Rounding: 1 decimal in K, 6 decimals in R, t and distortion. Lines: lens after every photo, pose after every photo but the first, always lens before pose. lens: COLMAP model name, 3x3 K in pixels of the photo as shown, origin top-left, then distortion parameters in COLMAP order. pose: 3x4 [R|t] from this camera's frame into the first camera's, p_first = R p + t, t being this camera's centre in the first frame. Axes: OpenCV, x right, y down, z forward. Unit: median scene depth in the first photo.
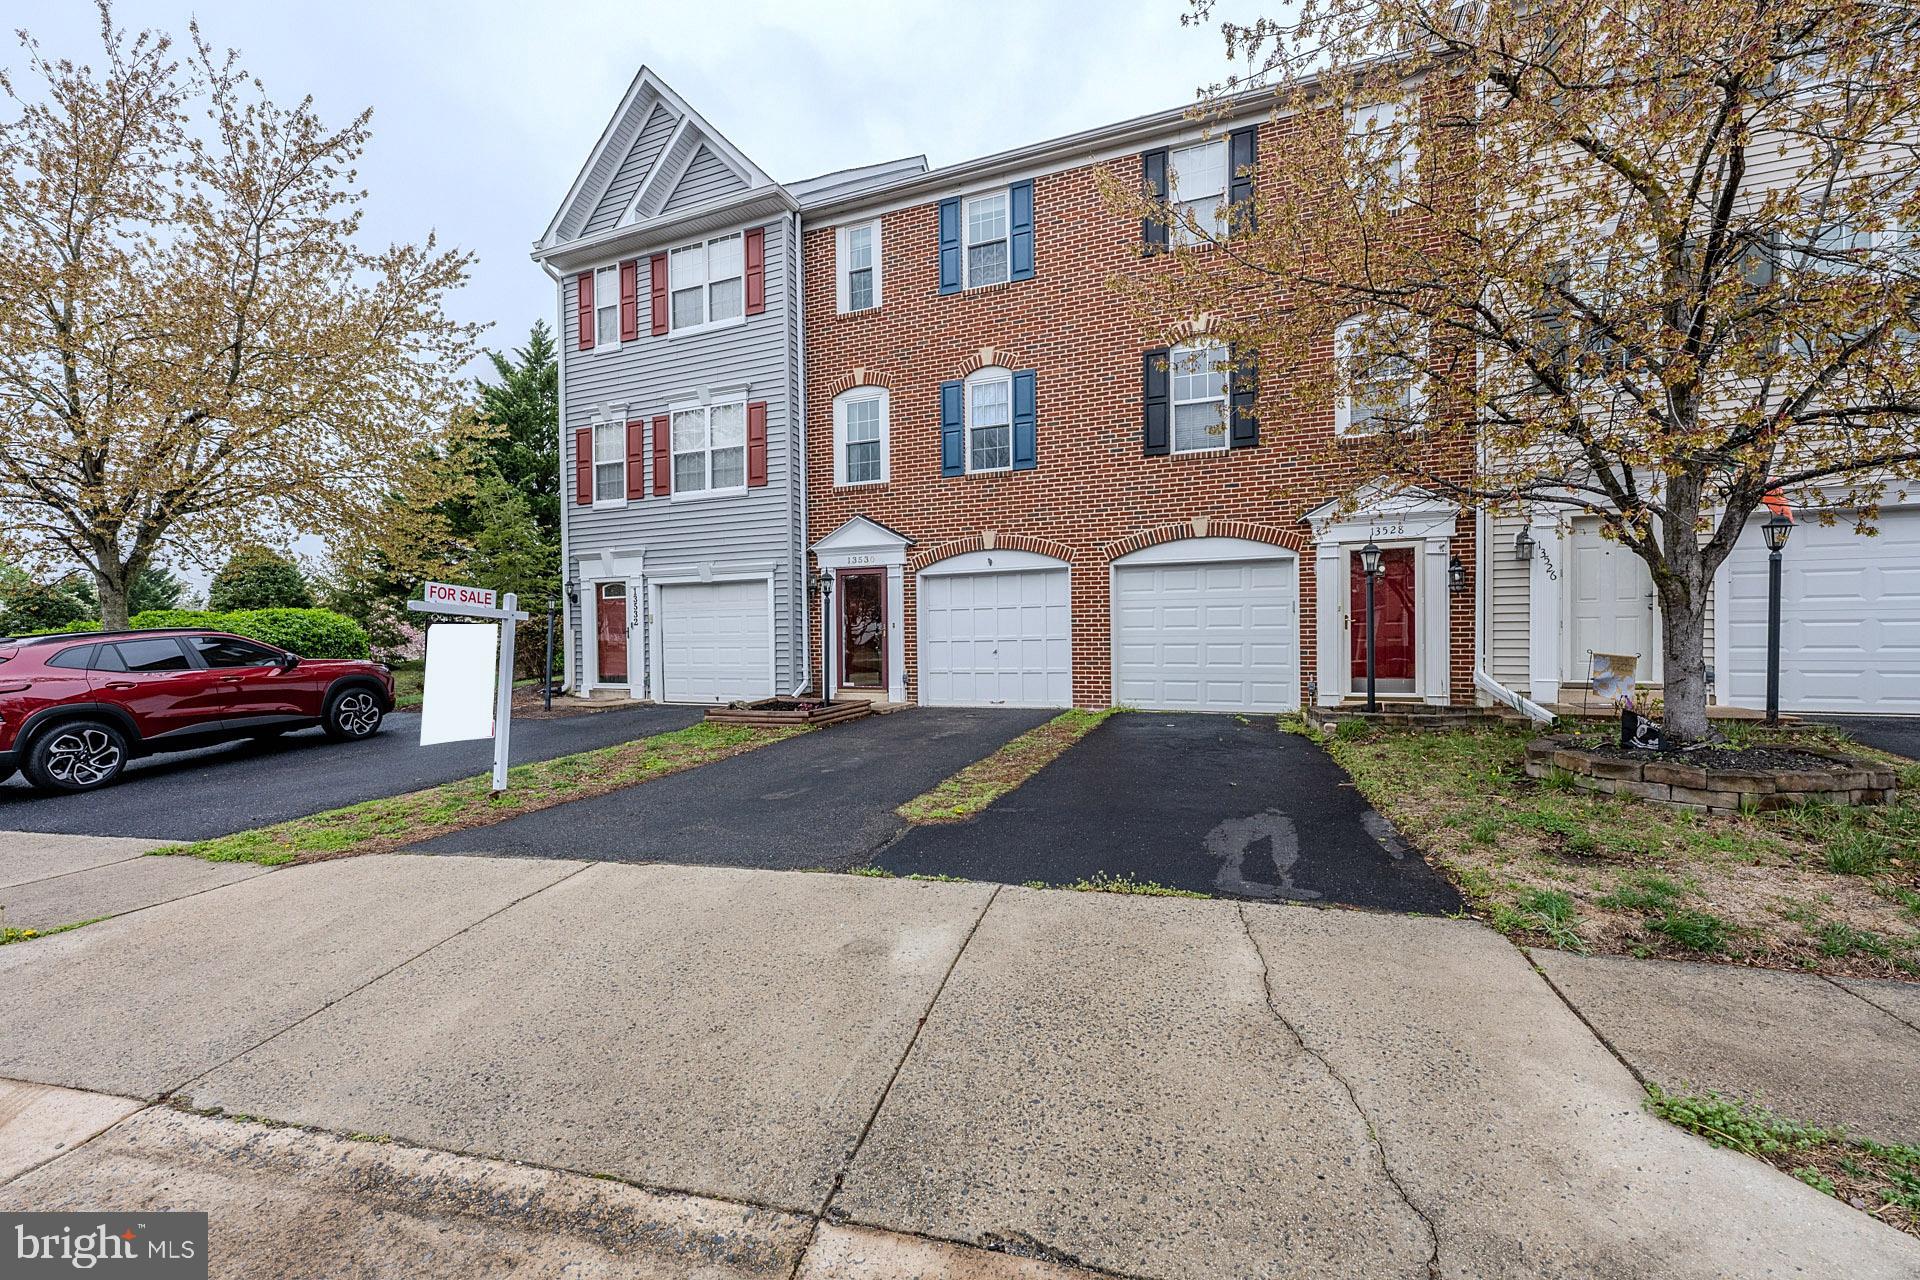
lens RADIAL K [[770.6, 0, 968.1], [0, 770.6, 653.6], [0, 0, 1]] dist [-0.003820, -0.000233]
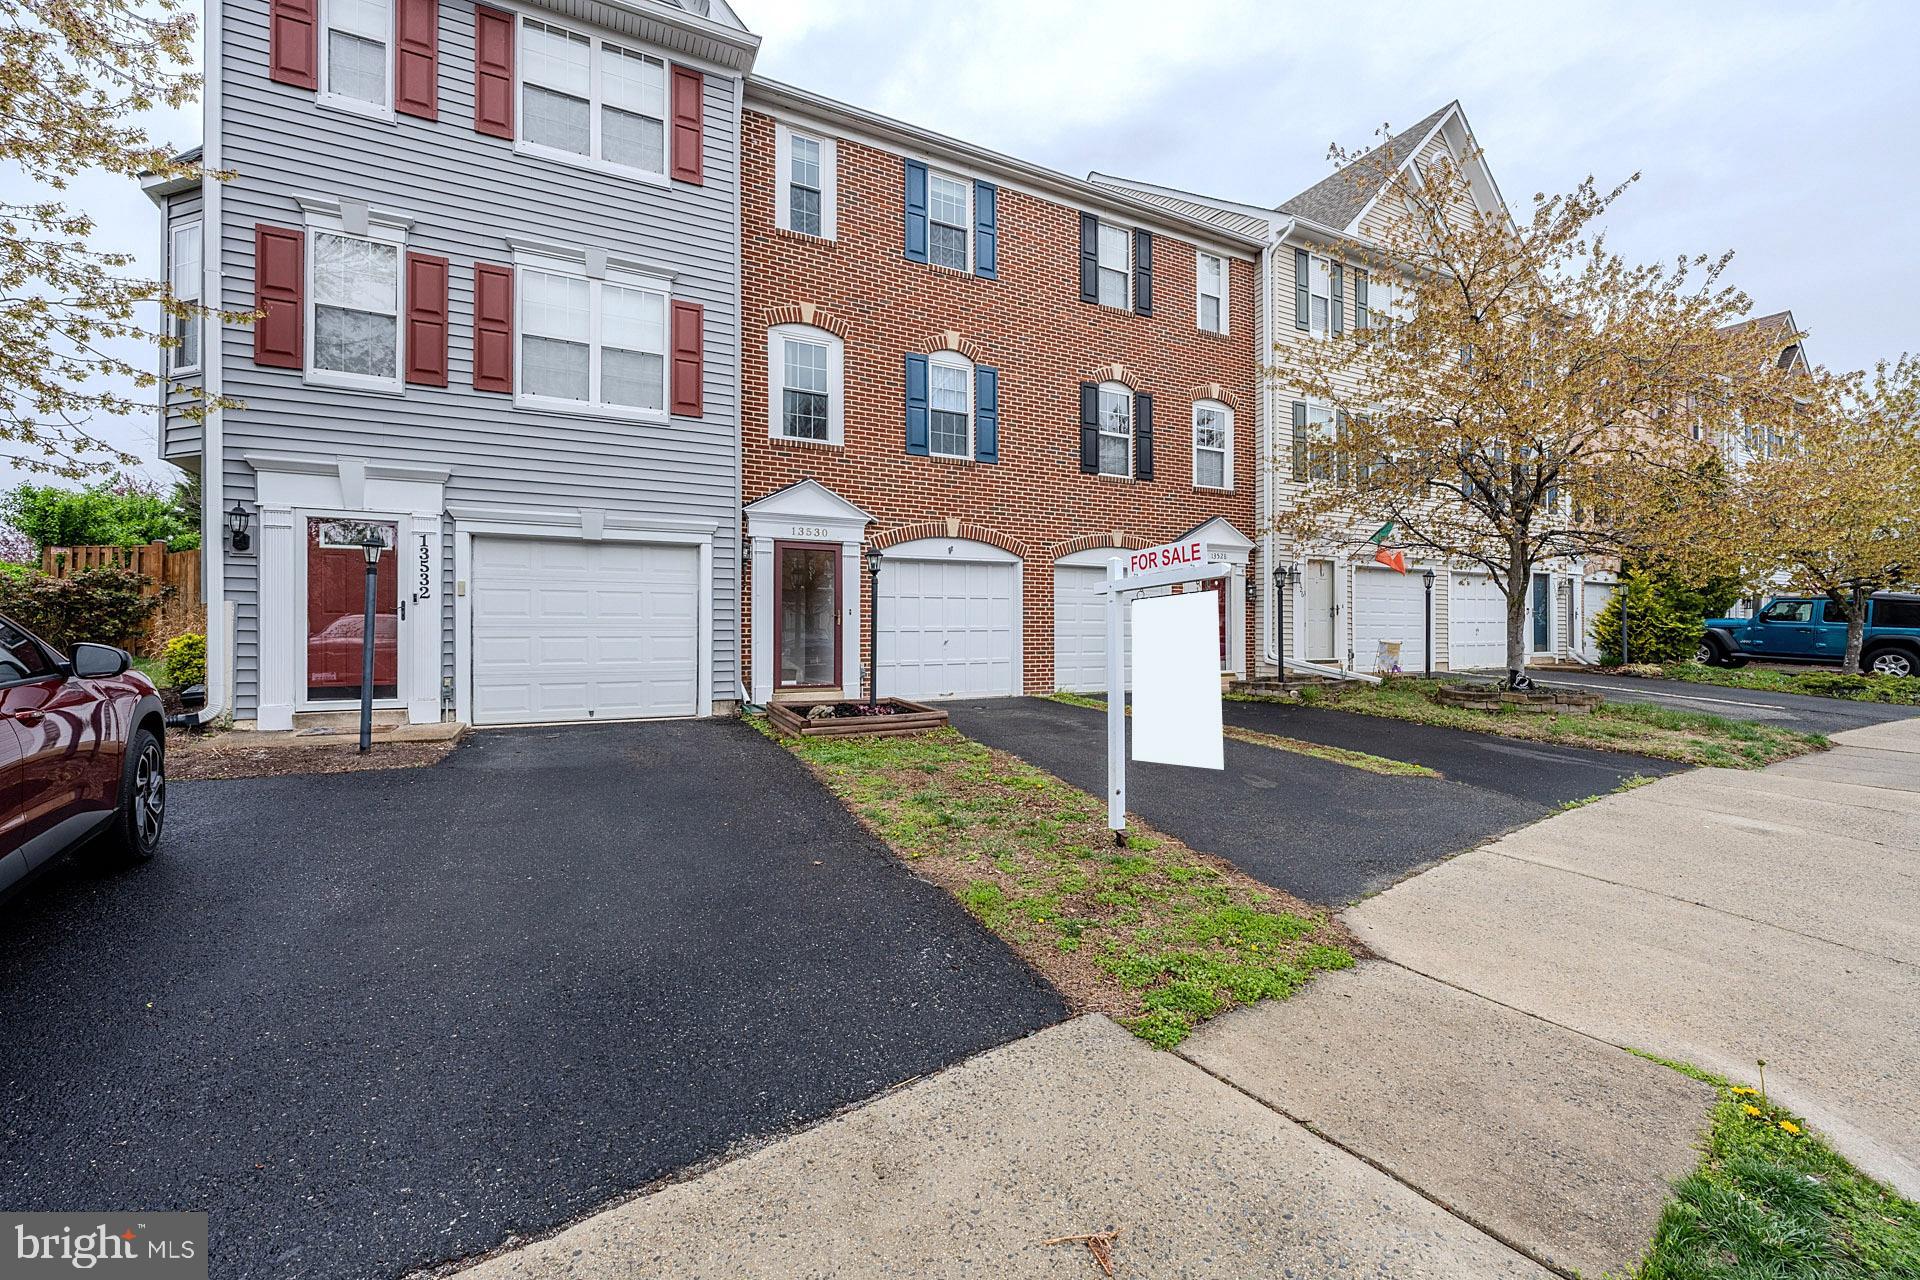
lens RADIAL K [[770.6, 0, 966.8], [0, 770.6, 628.3], [0, 0, 1]] dist [-0.003820, -0.000233]
pose [[0.658710, 0.012313, 0.752296, -0.656355], [0.005011, 0.999772, -0.020751, 0.000541], [-0.752380, 0.017438, 0.658499, 0.327724]]
